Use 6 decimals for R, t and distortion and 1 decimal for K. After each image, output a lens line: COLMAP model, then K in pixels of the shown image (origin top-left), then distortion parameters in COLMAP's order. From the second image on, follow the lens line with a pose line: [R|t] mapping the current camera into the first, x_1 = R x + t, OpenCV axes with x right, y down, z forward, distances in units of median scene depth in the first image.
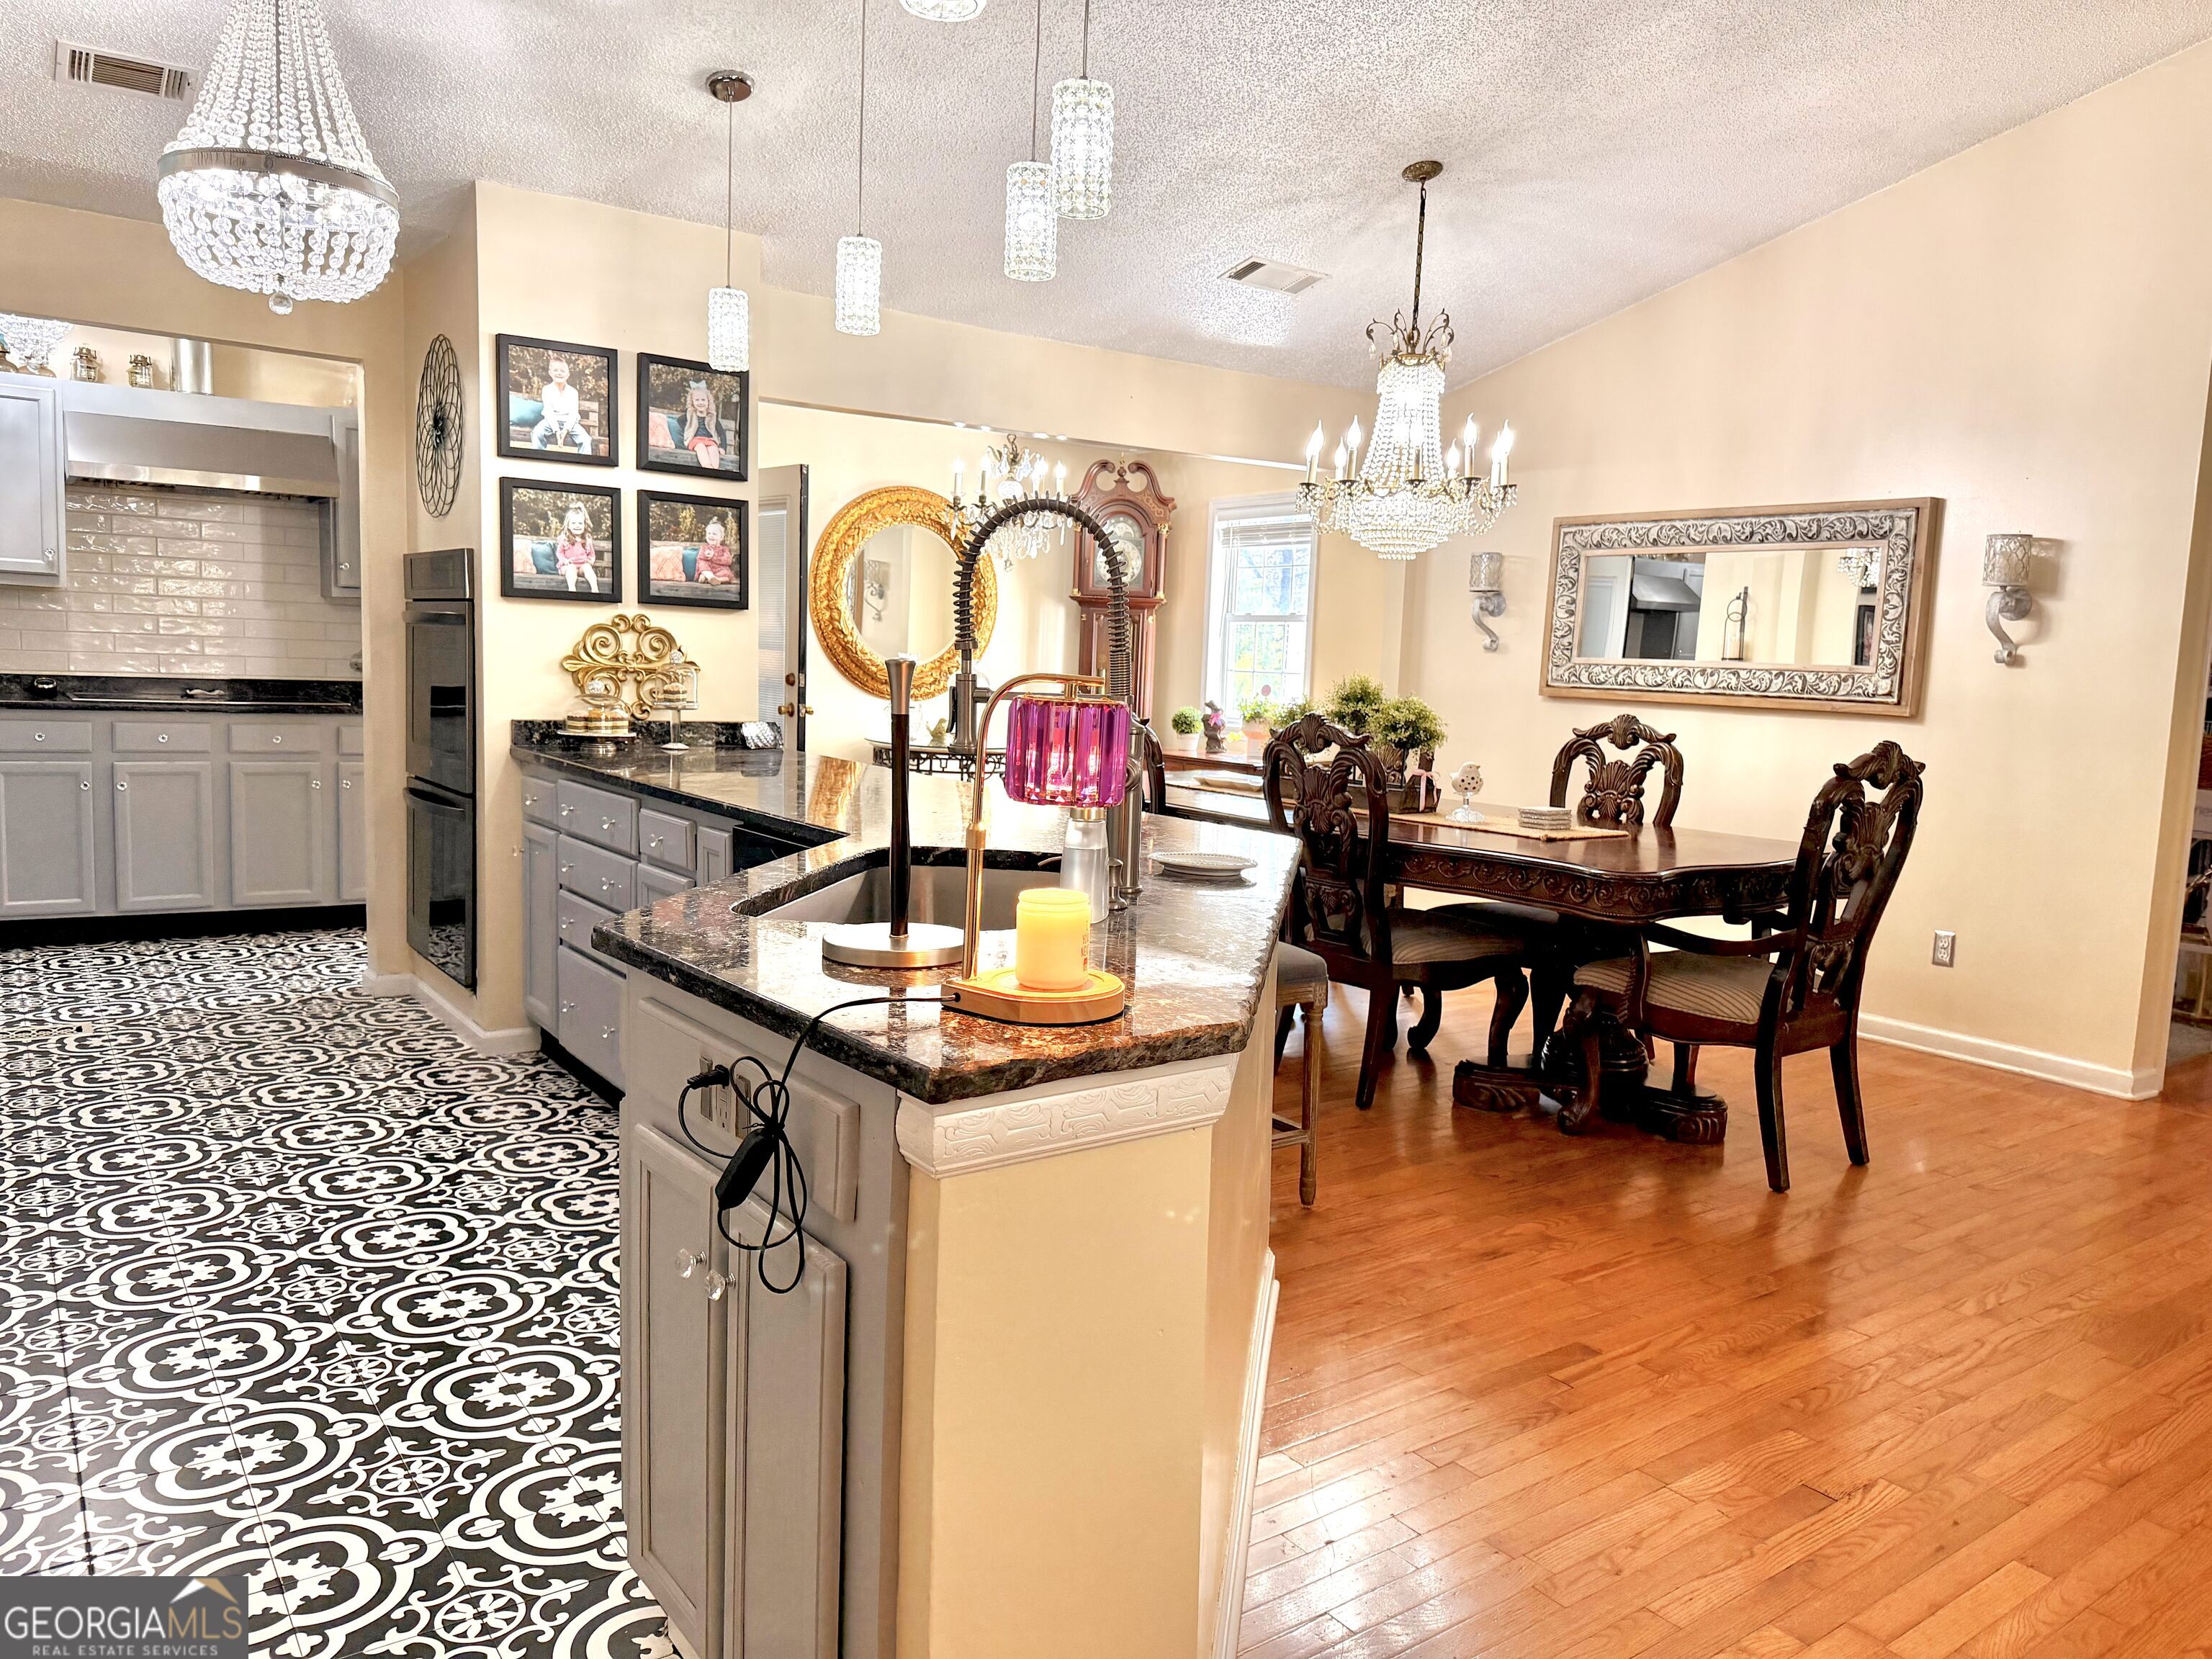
lens RADIAL K [[1551.0, 0, 1106.0], [0, 1551.0, 829.5], [0, 0, 1]] dist [0.176057, -0.409282]
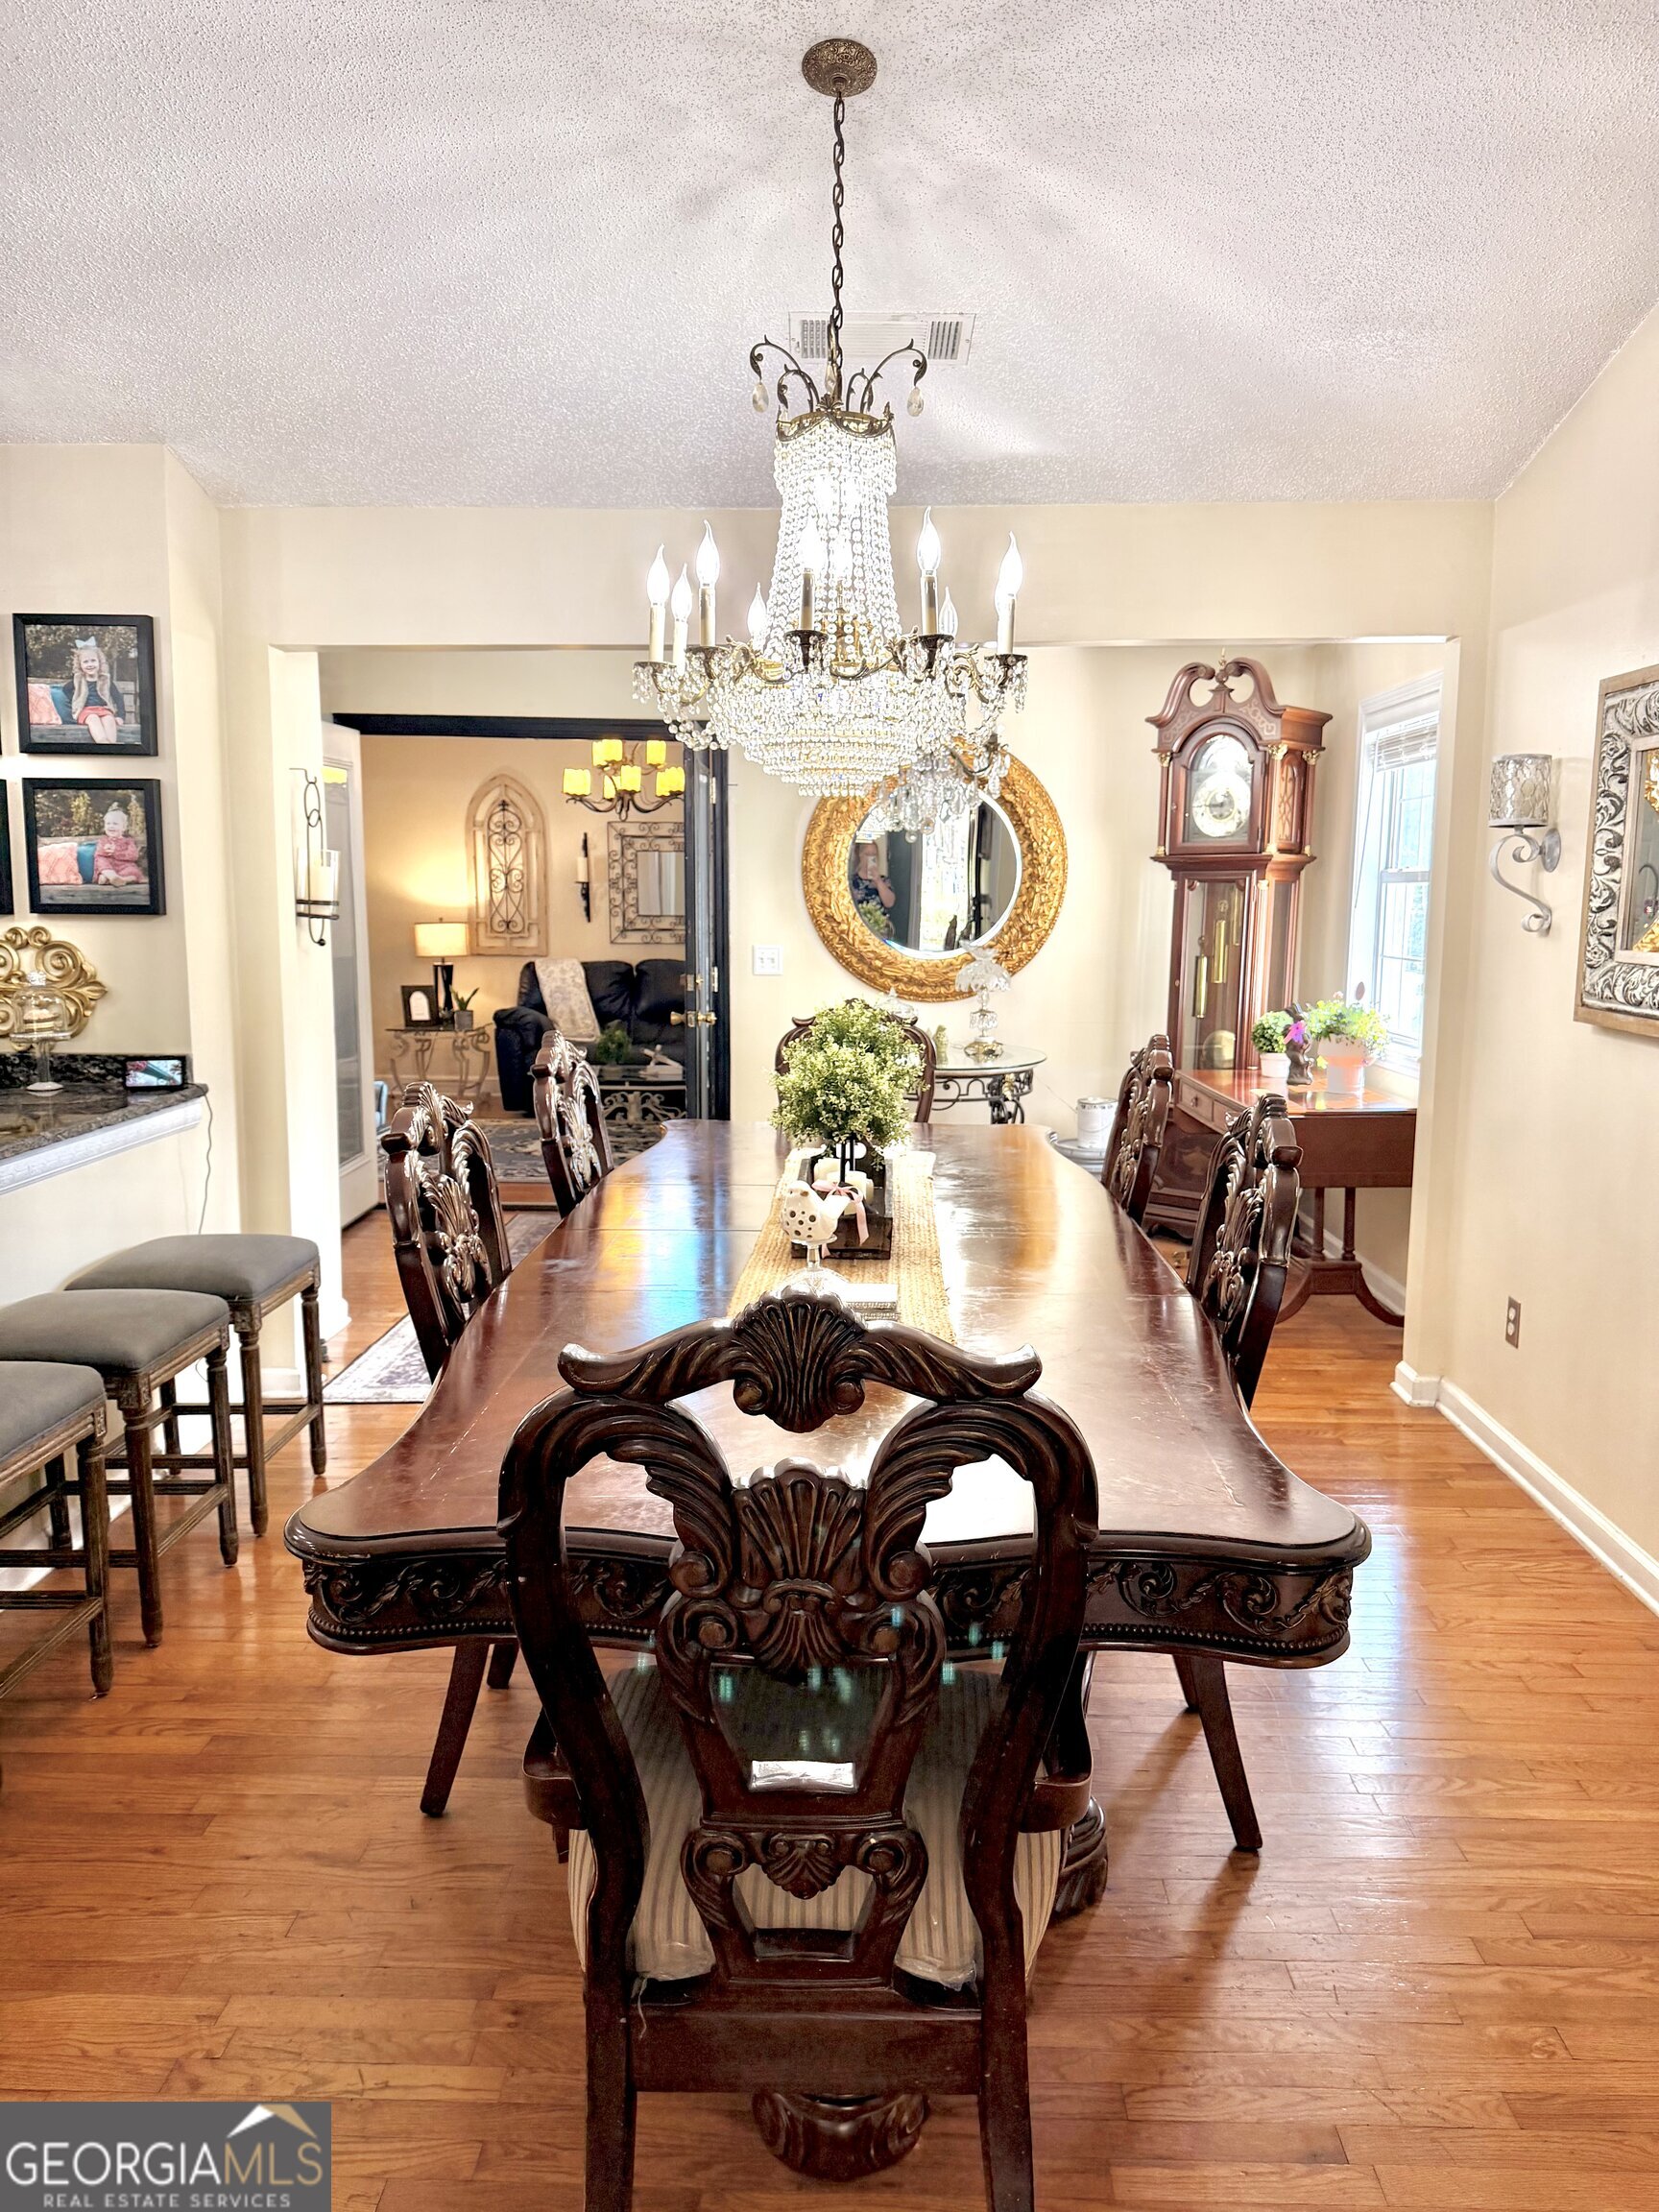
lens RADIAL K [[1555.3, 0, 829.5], [0, 1555.3, 1106.0], [0, 0, 1]] dist [0.142547, -0.240761]
pose [[0.789175, 0.051394, -0.612015, 0.555636], [-0.045703, 0.998644, 0.024930, -0.080948], [0.612466, 0.008297, 0.790453, 0.586747]]
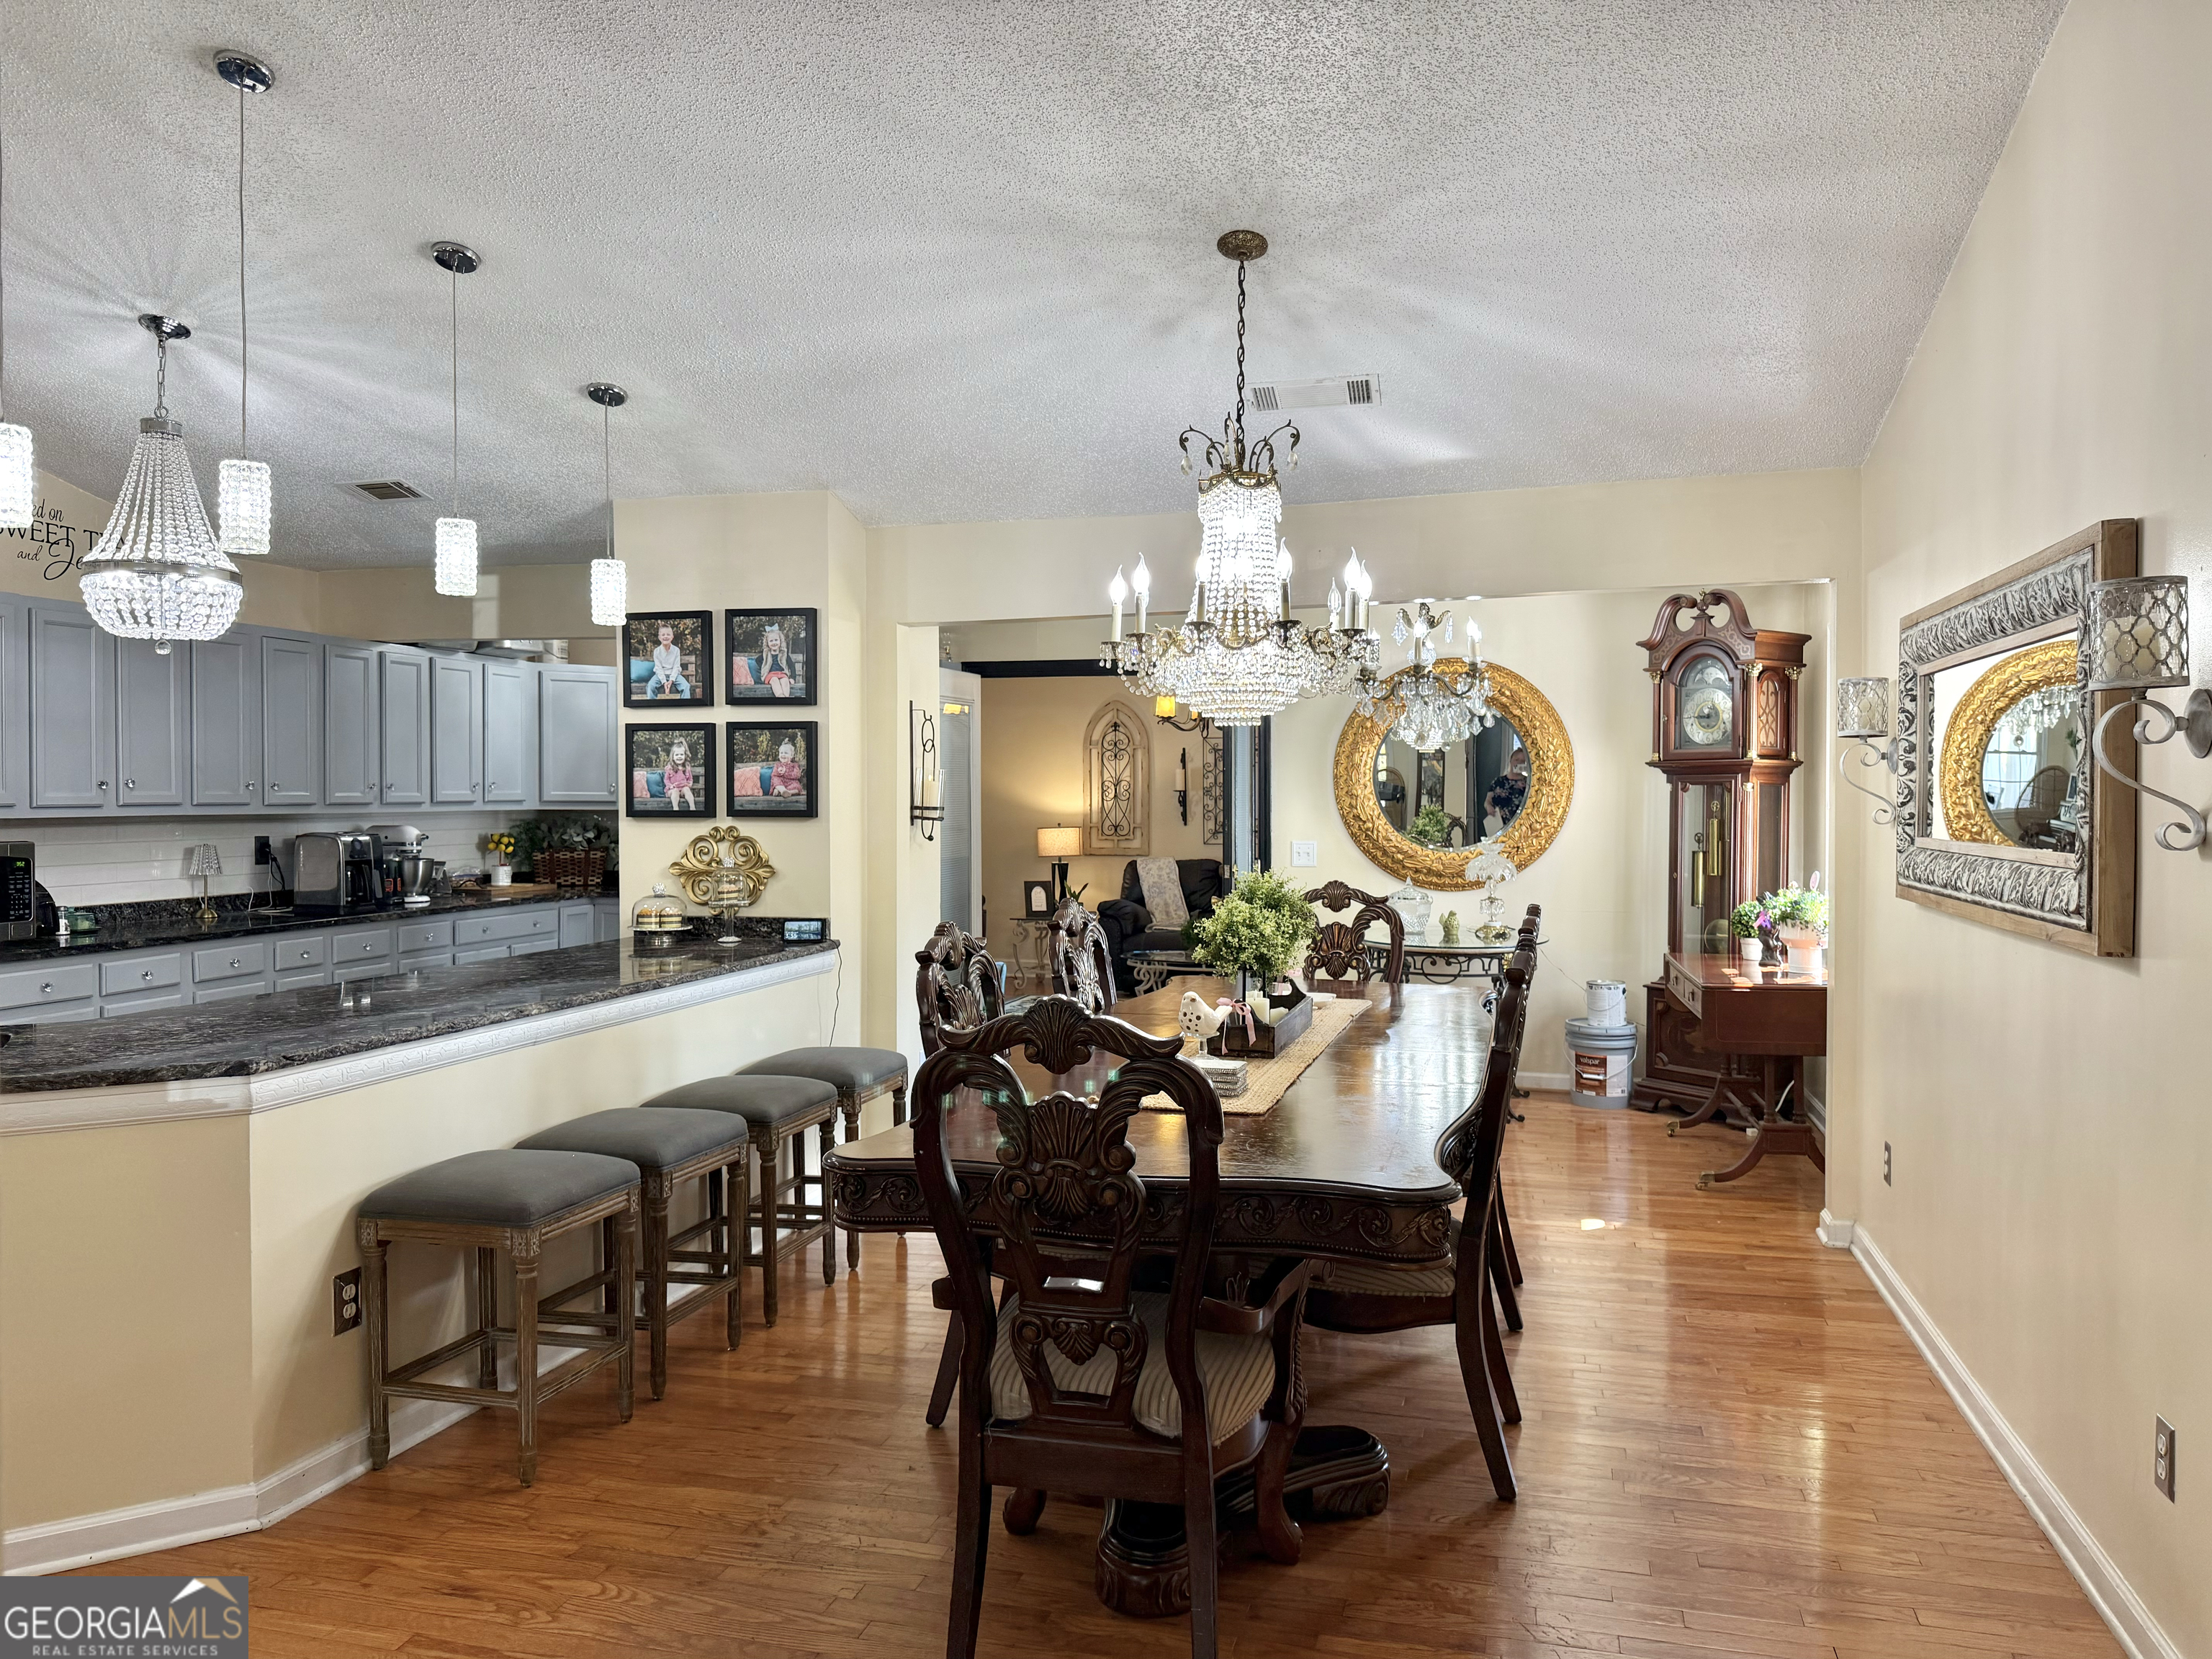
lens RADIAL K [[1555.3, 0, 1110.3], [0, 1555.3, 835.3], [0, 0, 1]] dist [0.142547, -0.240761]
pose [[0.623948, -0.020511, -0.781197, 0.788949], [-0.062432, 0.995152, -0.075993, -0.058113], [0.778968, 0.096187, 0.619642, 0.492626]]
